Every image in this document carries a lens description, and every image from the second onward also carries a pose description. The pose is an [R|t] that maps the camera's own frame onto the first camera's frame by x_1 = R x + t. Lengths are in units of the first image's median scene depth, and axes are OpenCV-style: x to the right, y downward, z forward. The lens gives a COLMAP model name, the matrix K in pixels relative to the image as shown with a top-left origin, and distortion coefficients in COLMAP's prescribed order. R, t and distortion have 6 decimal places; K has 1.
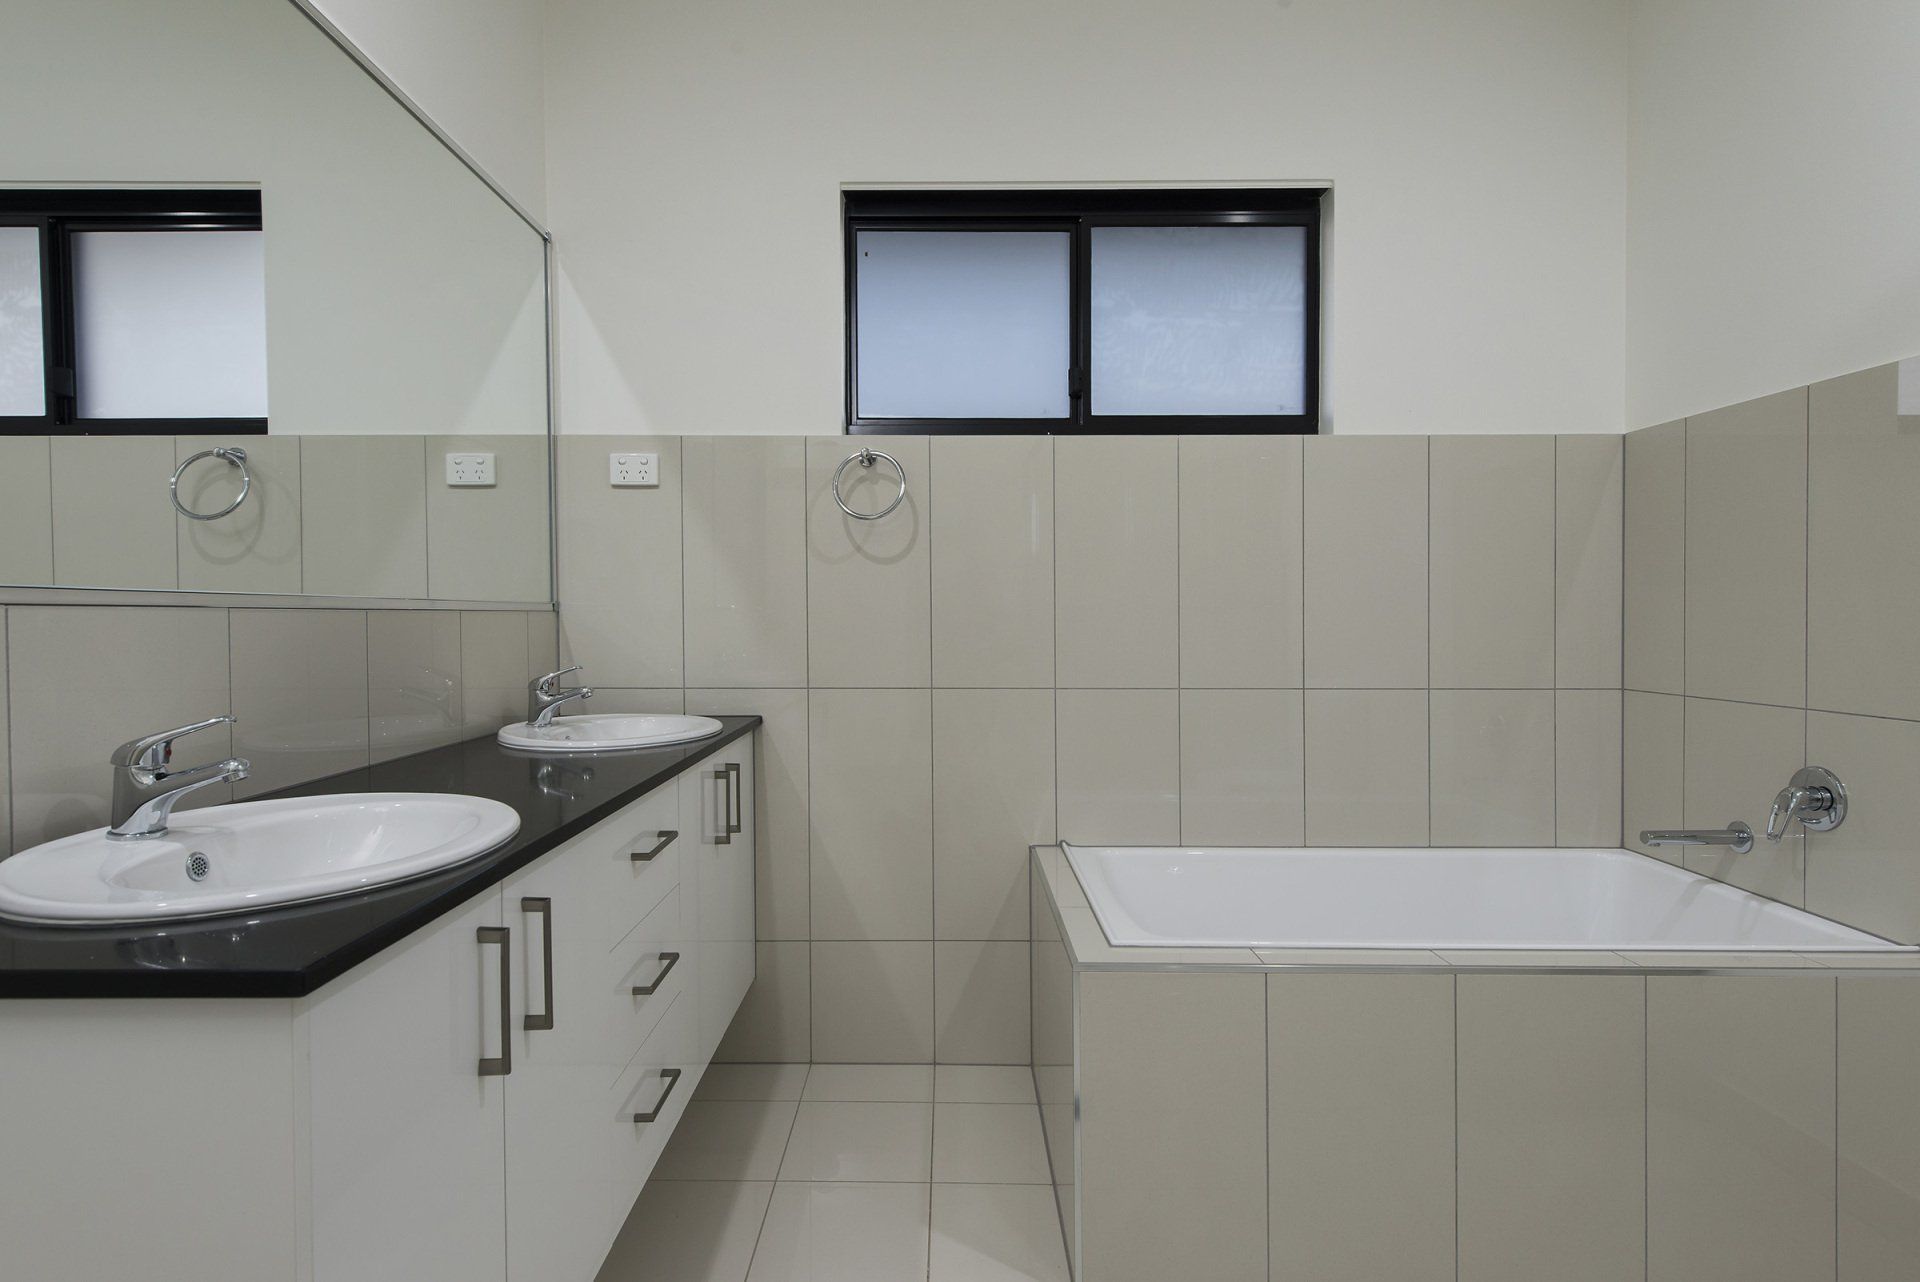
lens RADIAL K [[970.8, 0, 983.3], [0, 970.8, 624.3], [0, 0, 1]] dist [0.002658, -0.000303]
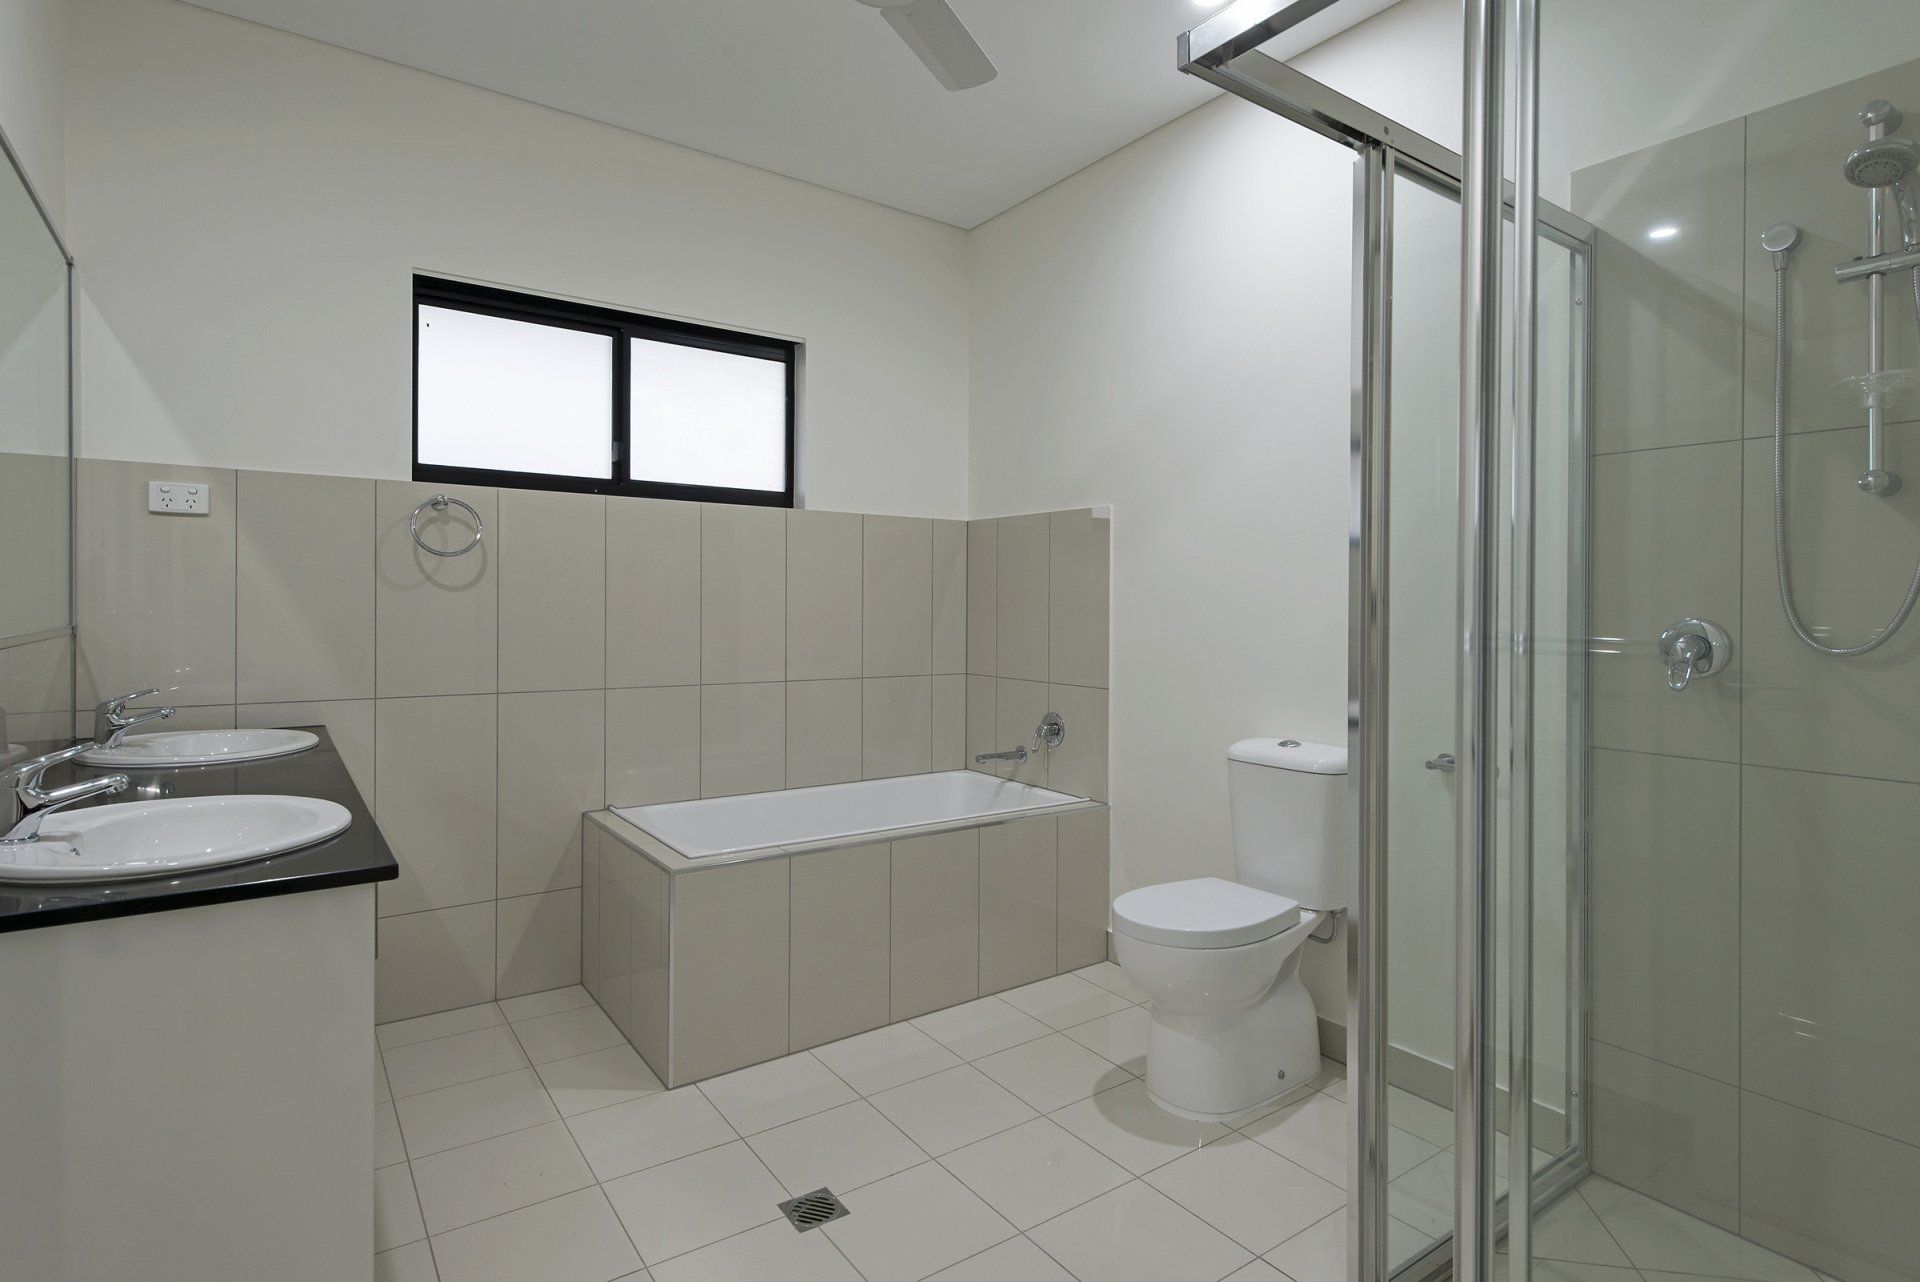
lens RADIAL K [[970.8, 0, 983.3], [0, 970.8, 624.3], [0, 0, 1]] dist [0.002658, -0.000303]
pose [[0.821444, -0.008655, 0.570224, -0.254705], [-0.001163, 0.999857, 0.016852, -0.043591], [-0.570288, -0.014506, 0.821316, -0.364552]]
